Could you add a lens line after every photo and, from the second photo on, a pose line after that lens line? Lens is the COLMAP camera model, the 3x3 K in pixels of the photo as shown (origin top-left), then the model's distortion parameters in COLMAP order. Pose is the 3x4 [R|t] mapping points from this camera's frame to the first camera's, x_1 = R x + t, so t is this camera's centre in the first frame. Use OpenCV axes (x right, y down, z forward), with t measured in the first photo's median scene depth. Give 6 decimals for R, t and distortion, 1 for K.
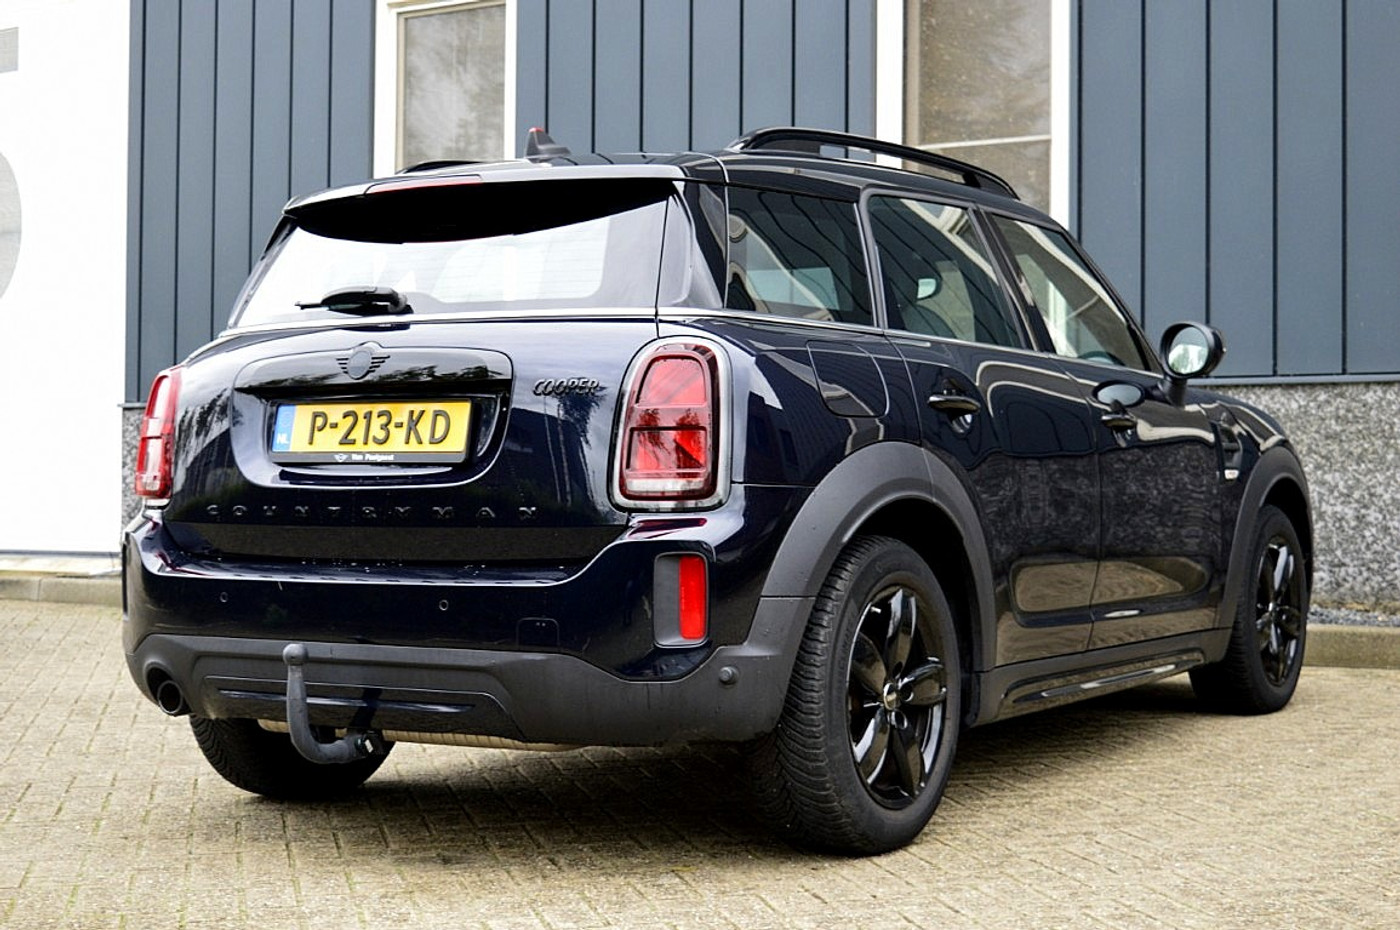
lens RADIAL K [[2242.9, 0, 700.0], [0, 2242.9, 465.0], [0, 0, 1]] dist [-0.034573, -0.048873]
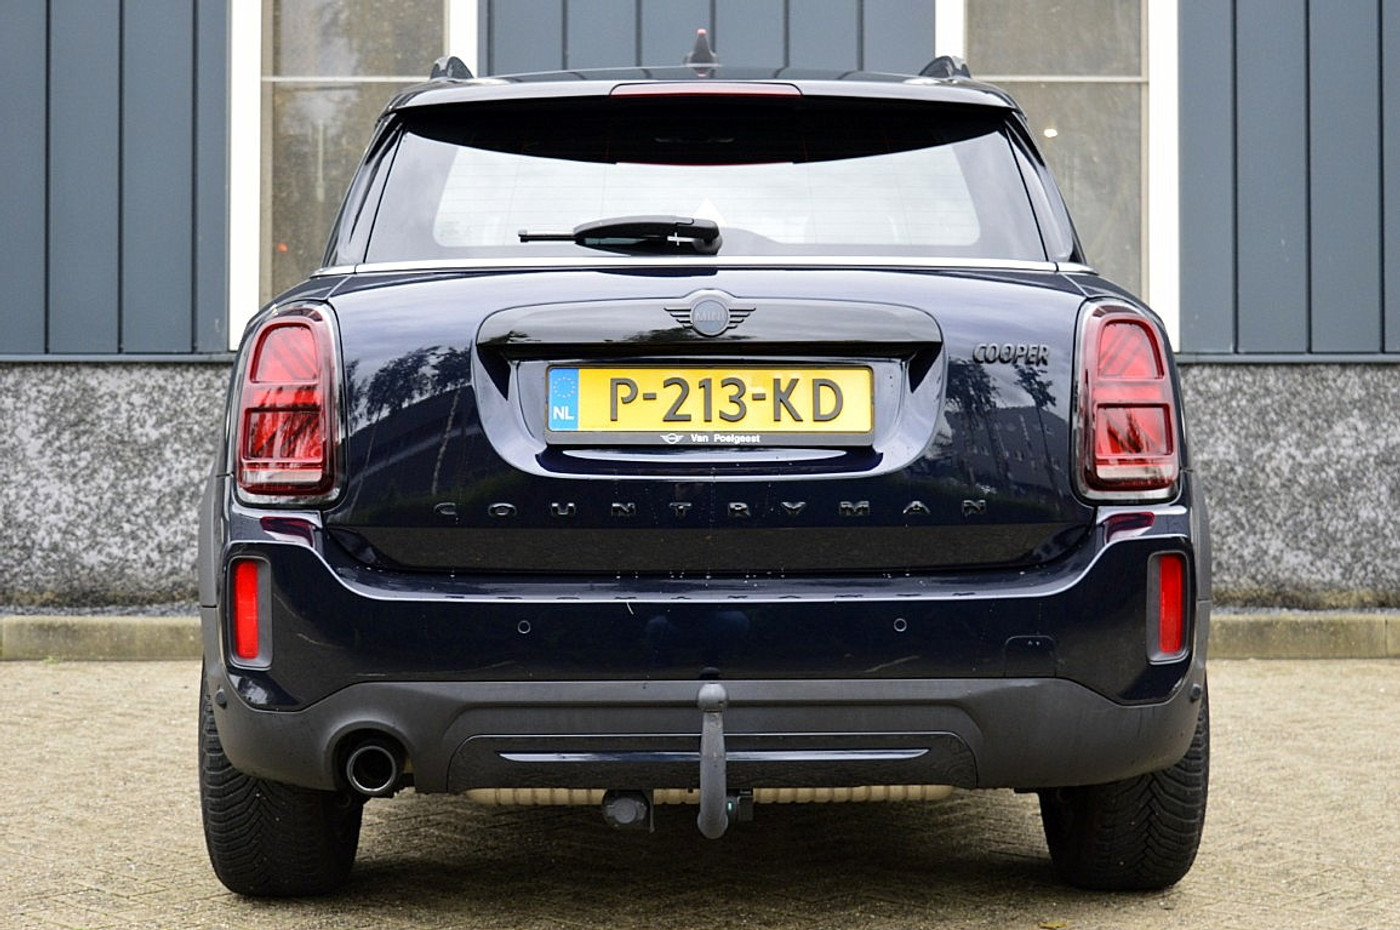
lens RADIAL K [[2360.5, 0, 699.3], [0, 2360.5, 485.7], [0, 0, 1]] dist [0.002487, -0.175149]
pose [[0.840570, -0.006706, 0.541662, -0.590820], [-0.001868, 0.999882, 0.015278, 0.000418], [-0.541700, -0.013854, 0.840458, 0.316652]]
